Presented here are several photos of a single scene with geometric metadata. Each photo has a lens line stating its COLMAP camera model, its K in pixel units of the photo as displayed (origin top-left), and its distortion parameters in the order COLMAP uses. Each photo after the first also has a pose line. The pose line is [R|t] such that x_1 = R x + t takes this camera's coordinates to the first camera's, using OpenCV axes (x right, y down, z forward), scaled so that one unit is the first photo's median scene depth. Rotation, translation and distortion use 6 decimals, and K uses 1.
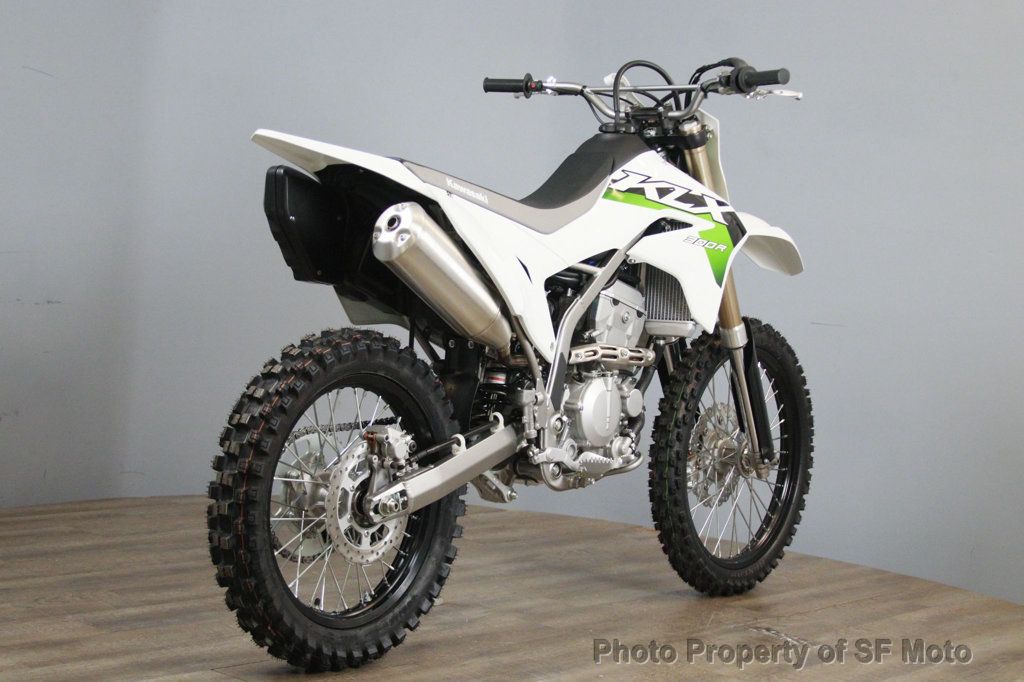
lens RADIAL K [[1999.5, 0, 512.0], [0, 1999.5, 341.0], [0, 0, 1]] dist [-0.030734, -0.113201]
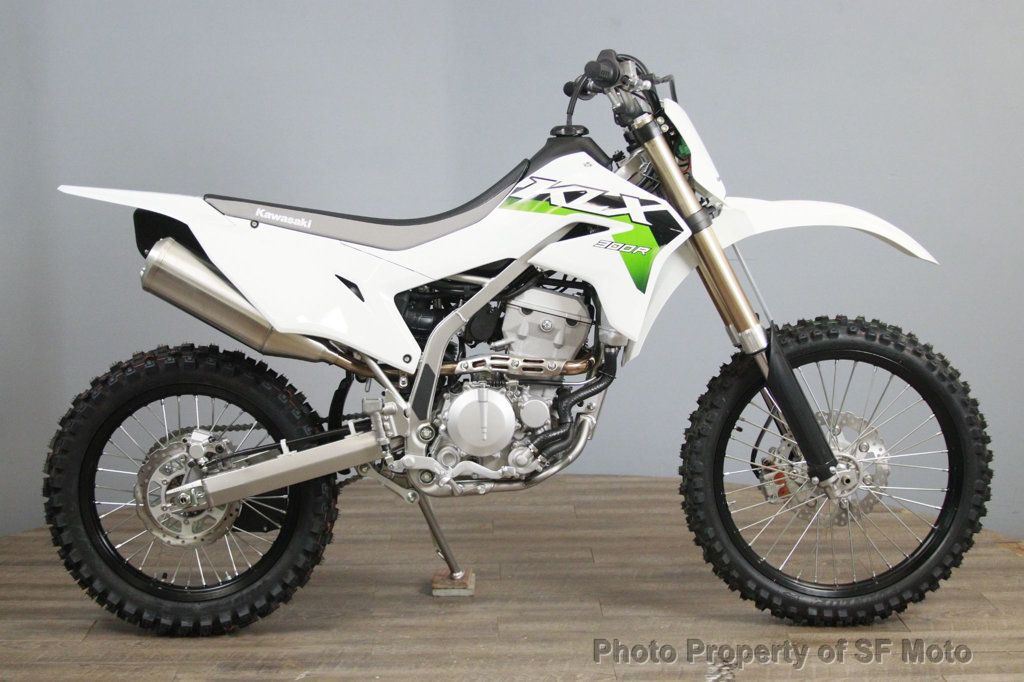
lens RADIAL K [[1999.5, 0, 512.0], [0, 1999.5, 341.0], [0, 0, 1]] dist [-0.030734, -0.113201]
pose [[0.587722, 0.013050, -0.808958, 0.847039], [0.020561, 0.999306, 0.031058, -0.035540], [0.808802, -0.034886, 0.587045, 0.411597]]
